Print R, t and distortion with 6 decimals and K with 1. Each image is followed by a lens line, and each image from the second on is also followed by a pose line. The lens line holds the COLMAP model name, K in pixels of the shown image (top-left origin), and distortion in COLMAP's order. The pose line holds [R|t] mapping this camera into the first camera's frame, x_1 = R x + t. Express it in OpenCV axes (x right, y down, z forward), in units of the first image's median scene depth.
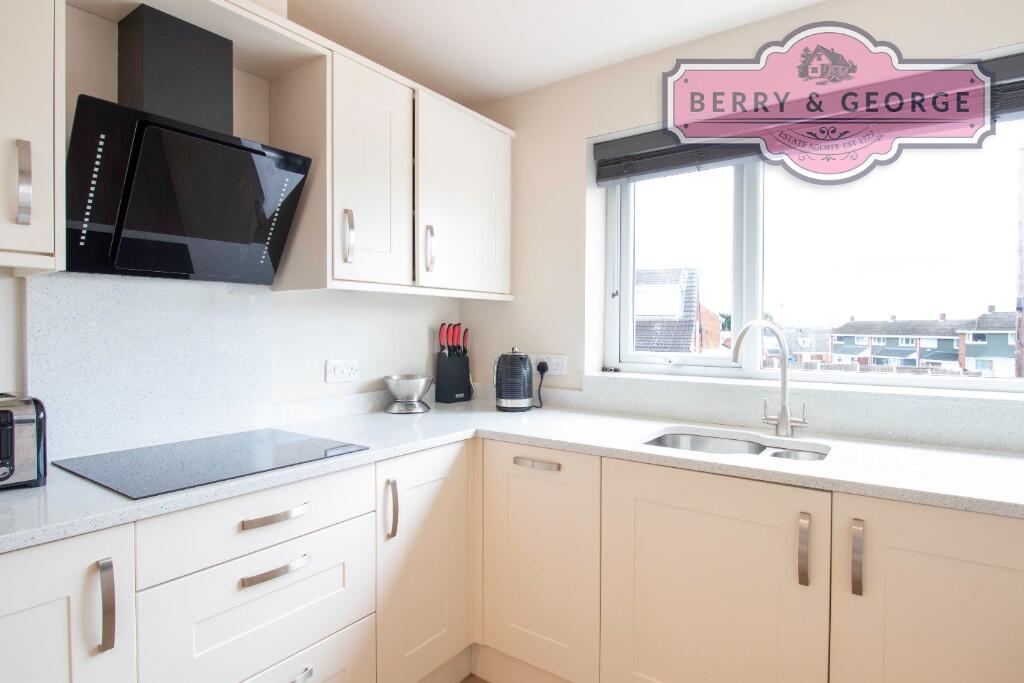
lens RADIAL K [[559.1, 0, 512.4], [0, 559.1, 337.9], [0, 0, 1]] dist [-0.015937, 0.000988]
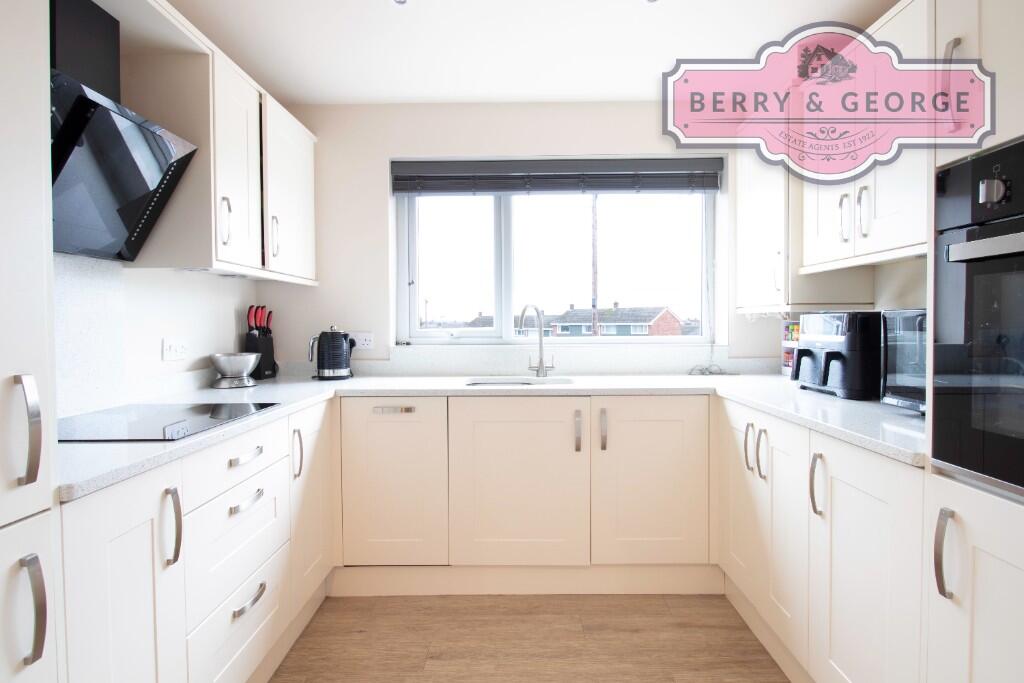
lens RADIAL K [[559.1, 0, 513.1], [0, 559.1, 337.1], [0, 0, 1]] dist [-0.015937, 0.000988]
pose [[0.818282, -0.021582, 0.574412, -0.364552], [0.017934, 0.999767, 0.012015, 0.033938], [-0.574537, 0.000470, 0.818478, -0.181097]]
